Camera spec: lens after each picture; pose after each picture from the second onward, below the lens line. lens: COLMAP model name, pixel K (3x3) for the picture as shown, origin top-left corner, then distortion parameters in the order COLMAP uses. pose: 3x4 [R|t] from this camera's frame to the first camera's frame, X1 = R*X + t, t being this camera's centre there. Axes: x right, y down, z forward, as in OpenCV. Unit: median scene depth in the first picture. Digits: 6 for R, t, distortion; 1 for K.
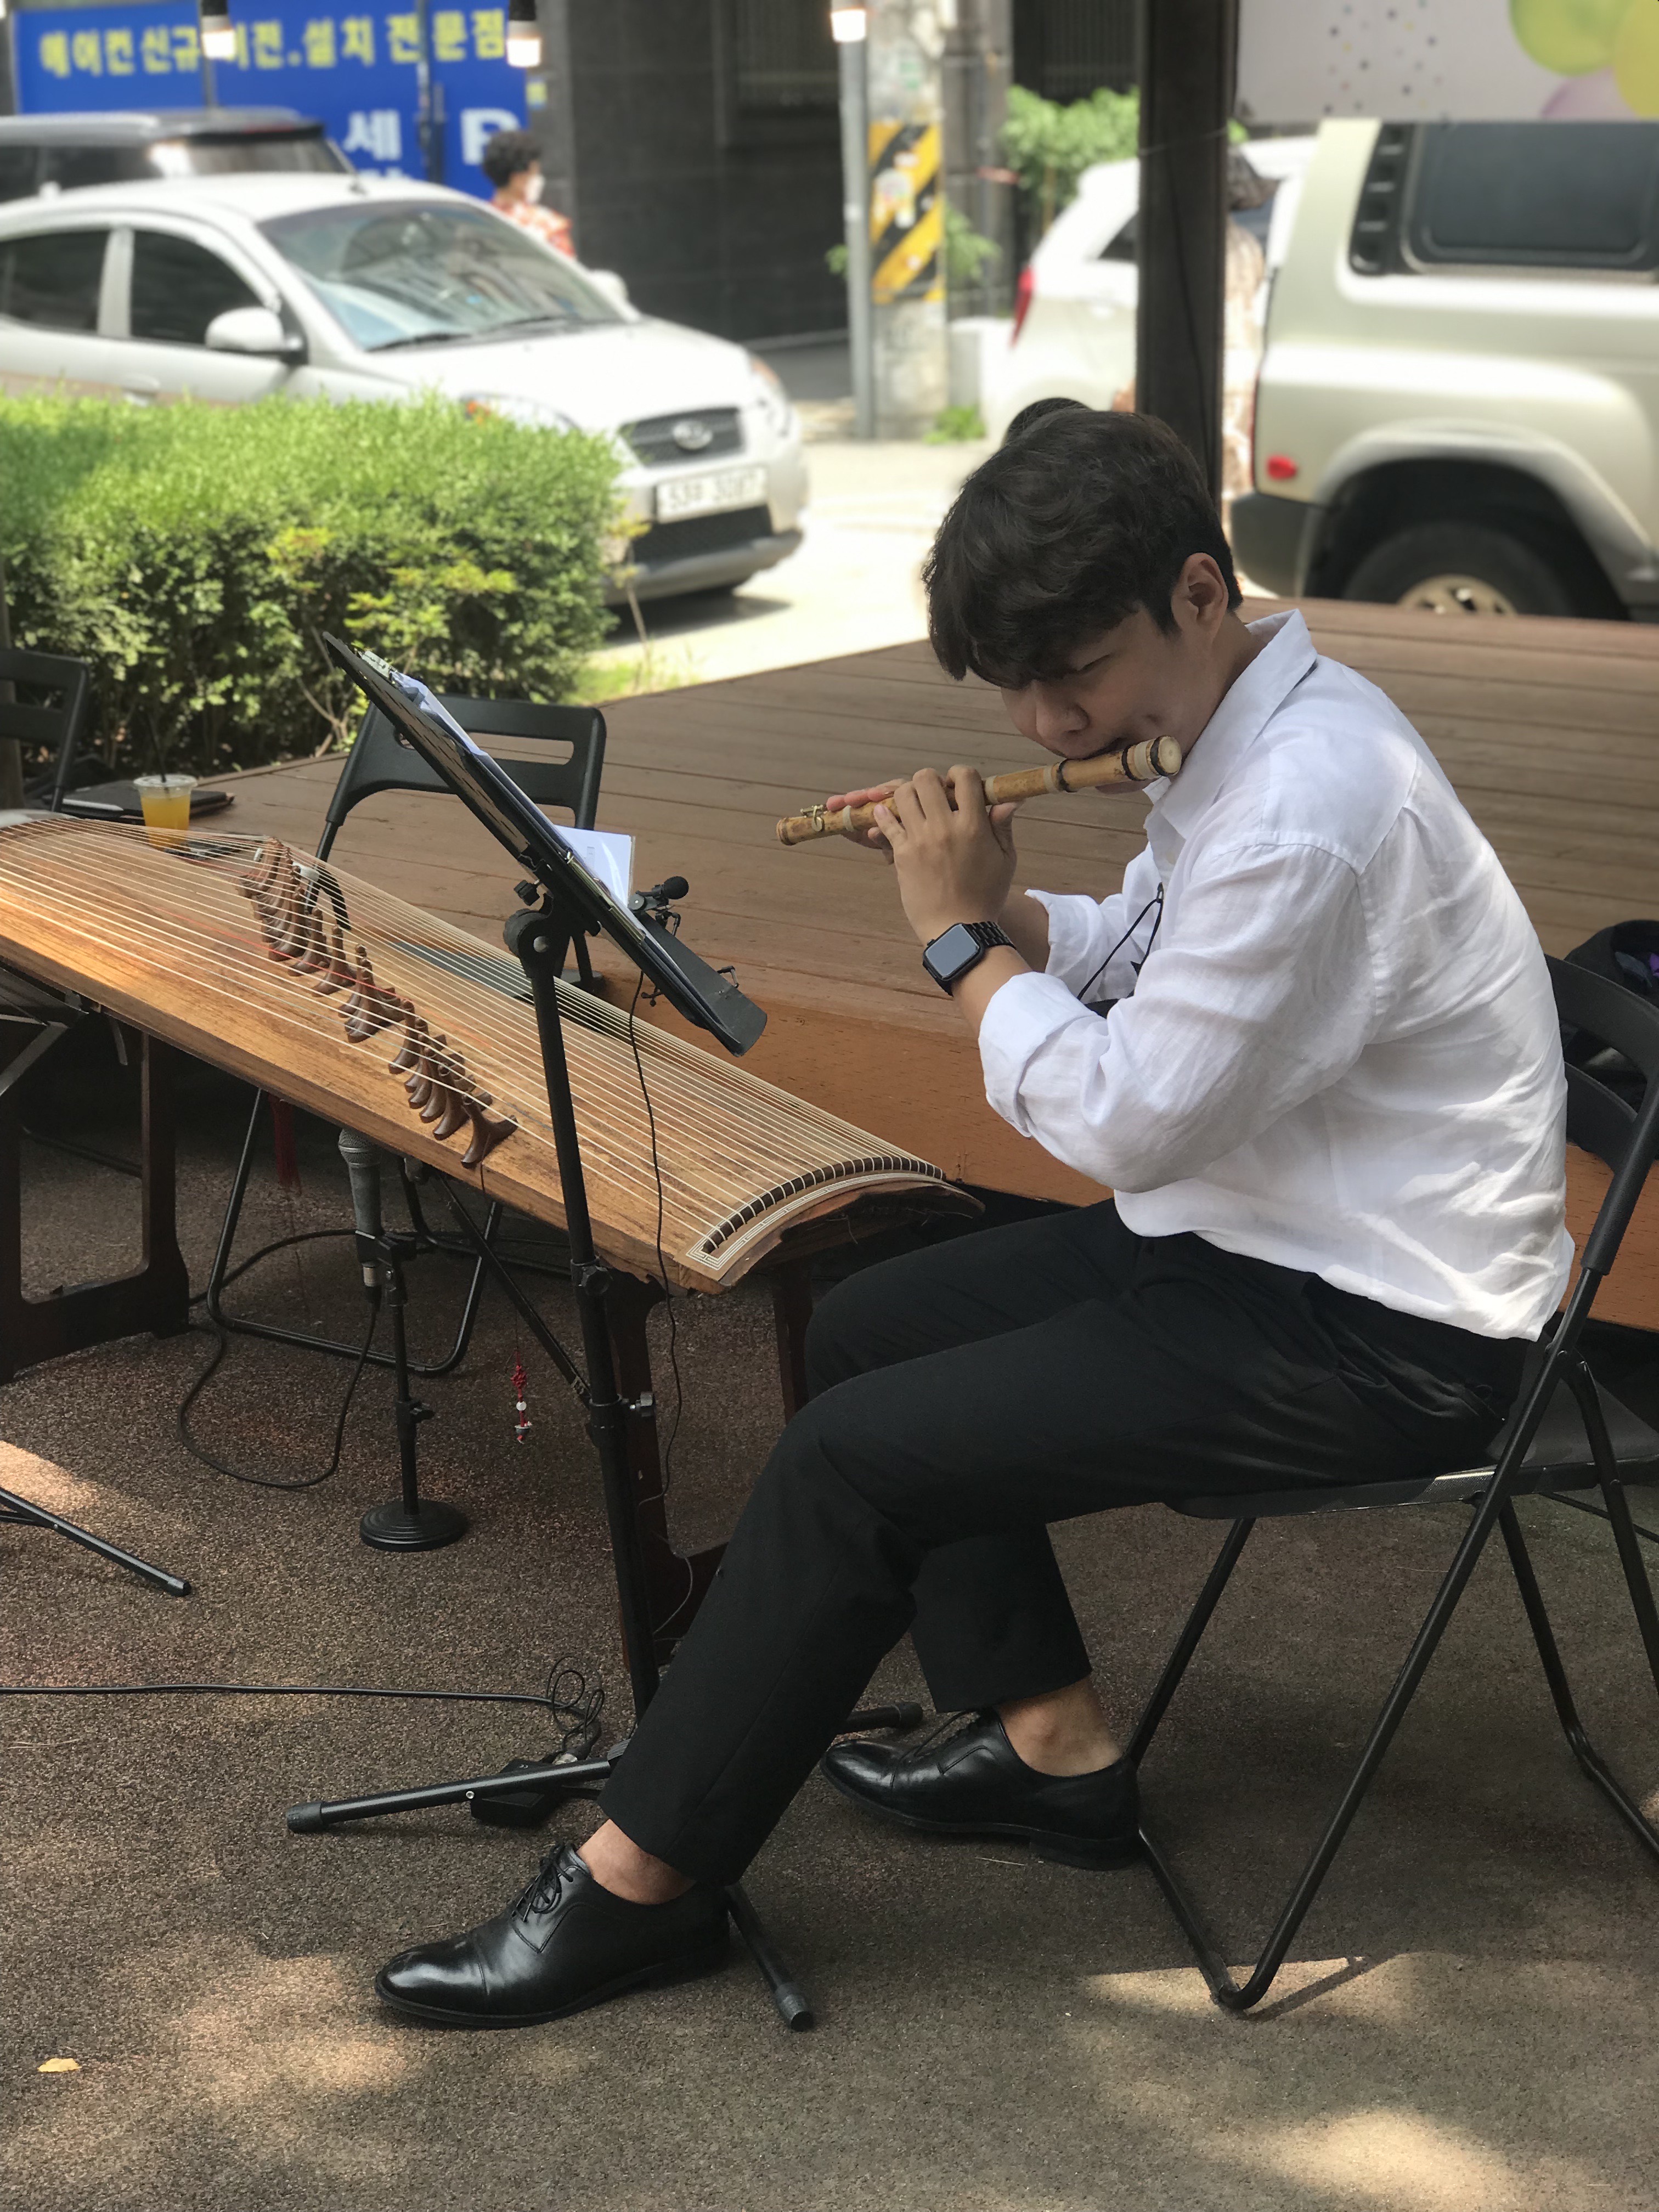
lens RADIAL K [[3646.0, 0, 830.7], [0, 3646.0, 1111.4], [0, 0, 1]] dist [0.037476, 0.000000]
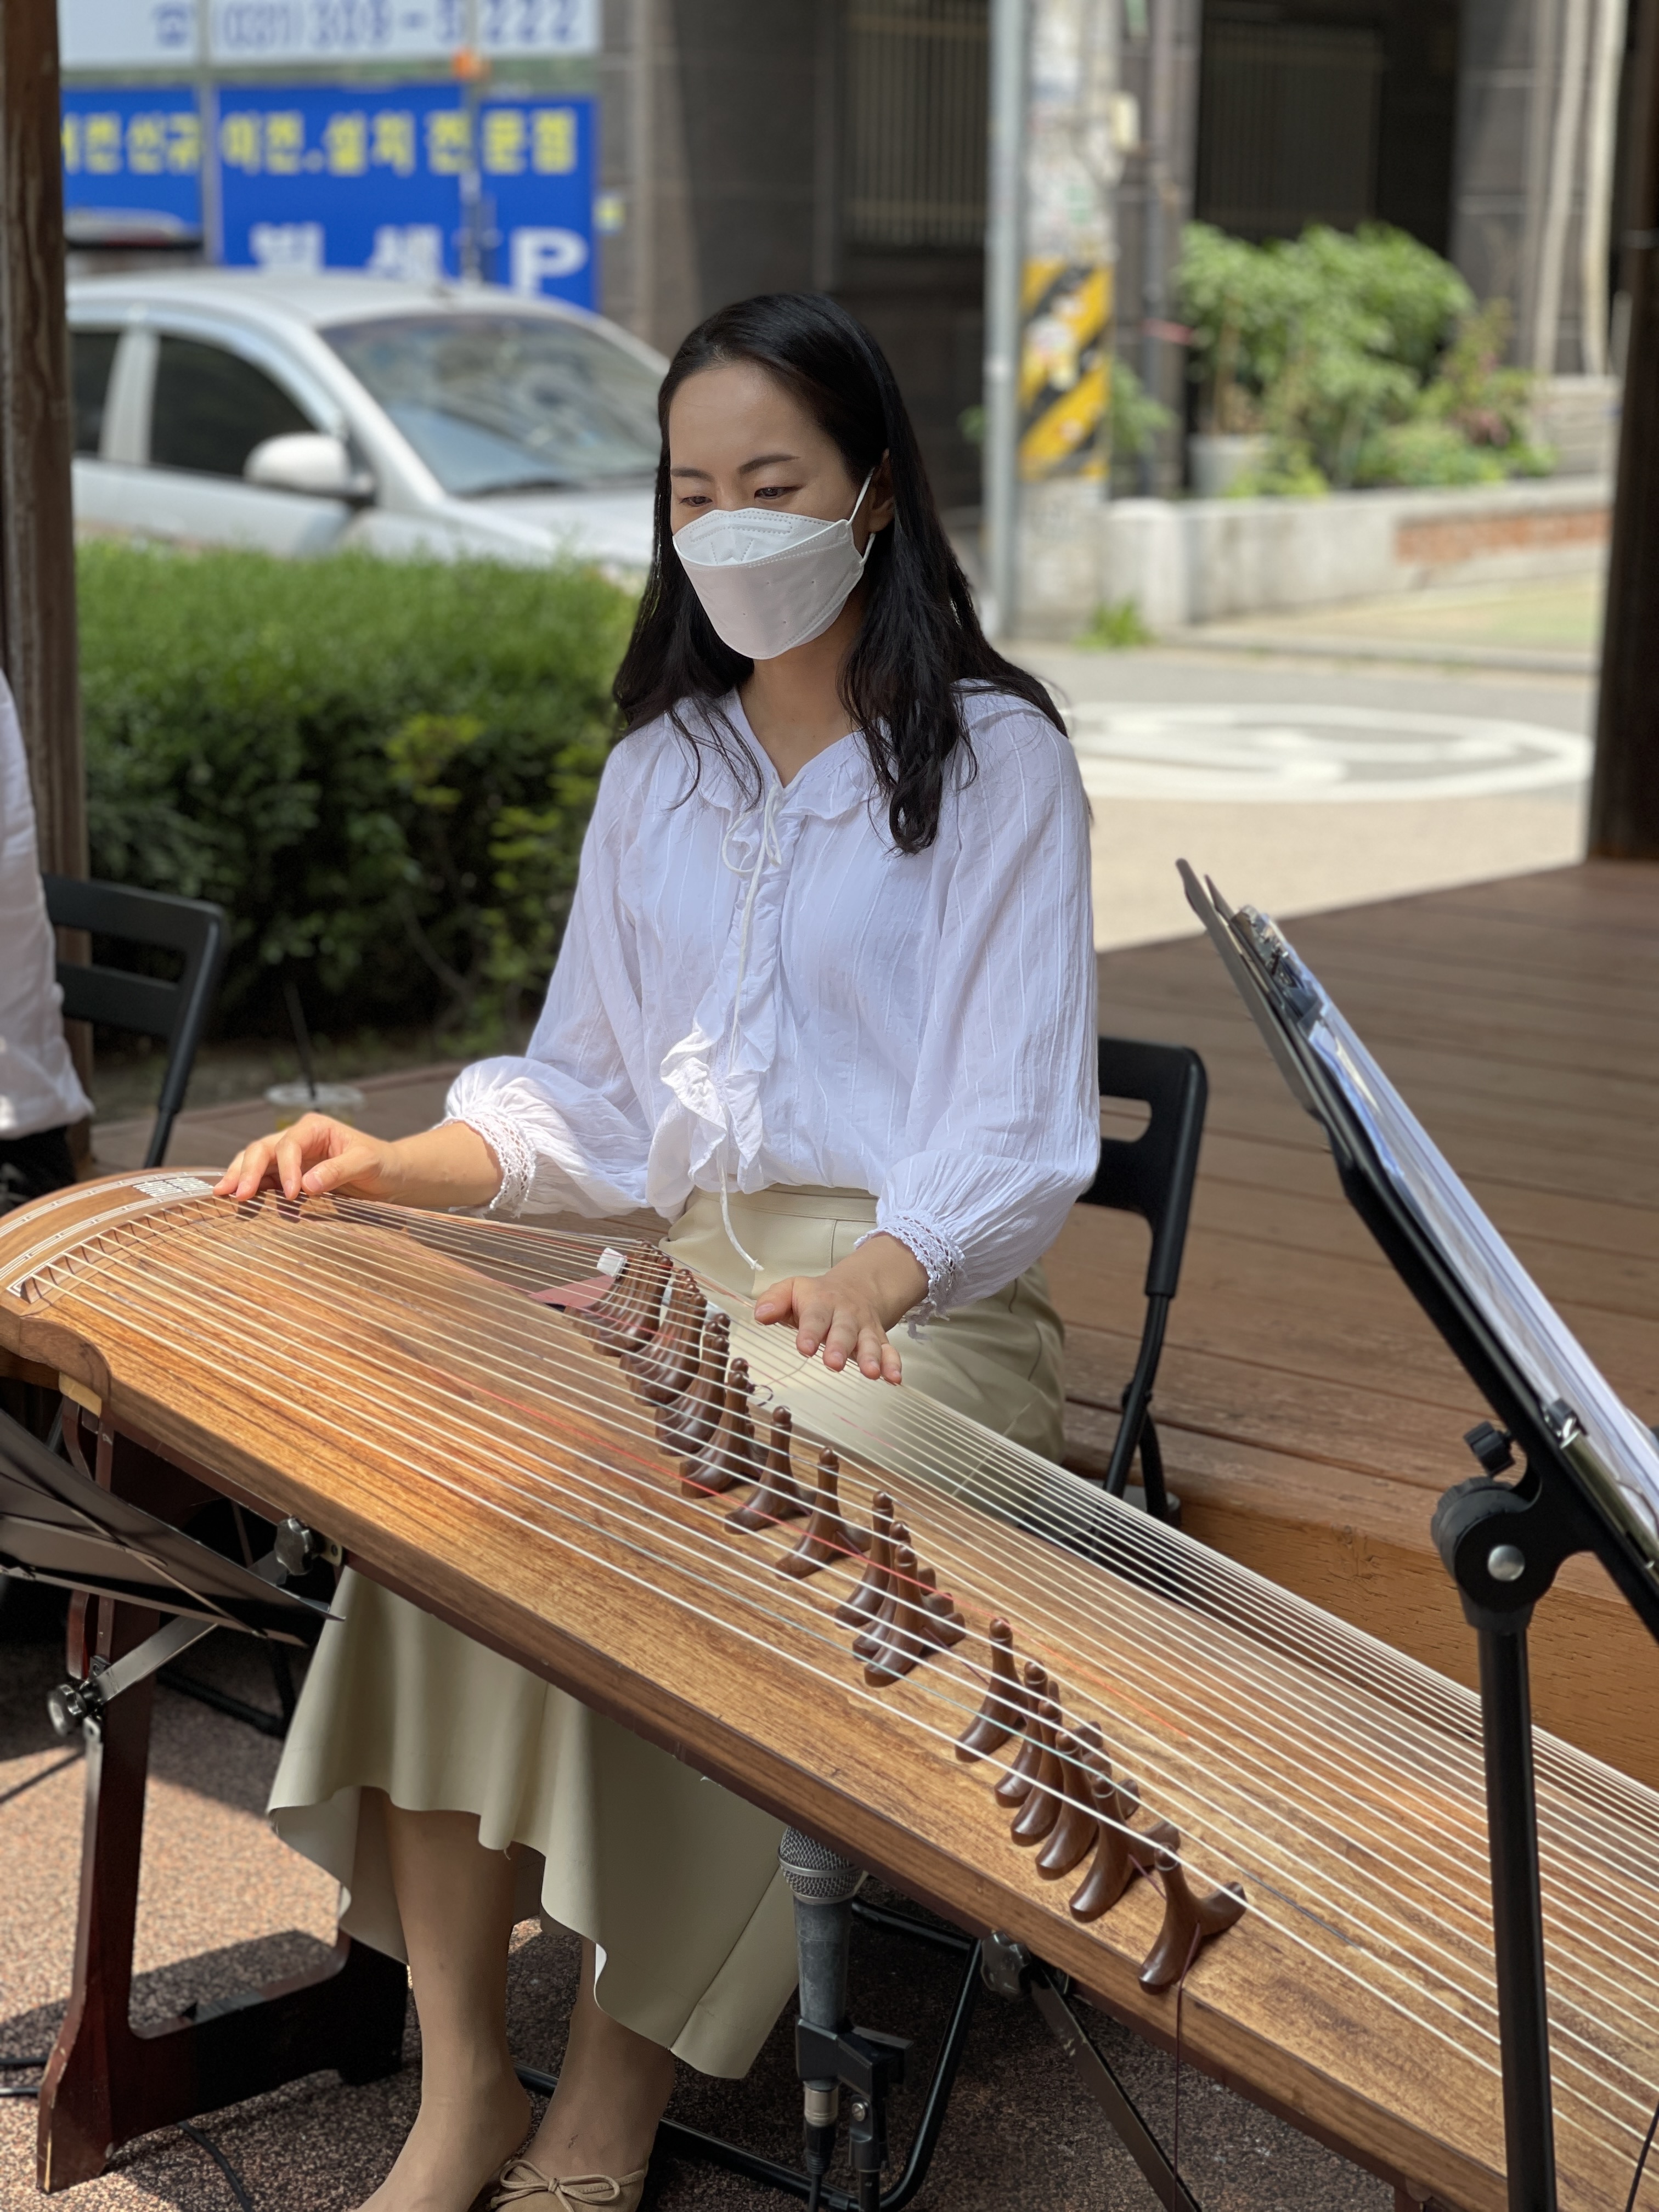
lens RADIAL K [[4160.0, 0, 769.5], [0, 4160.0, 1102.9], [0, 0, 1]] dist [0.239580, 0.000000]
pose [[0.998934, 0.044037, -0.013809, -0.061116], [-0.044928, 0.996338, -0.072750, -0.025051], [0.010555, 0.073293, 0.997255, 0.172396]]
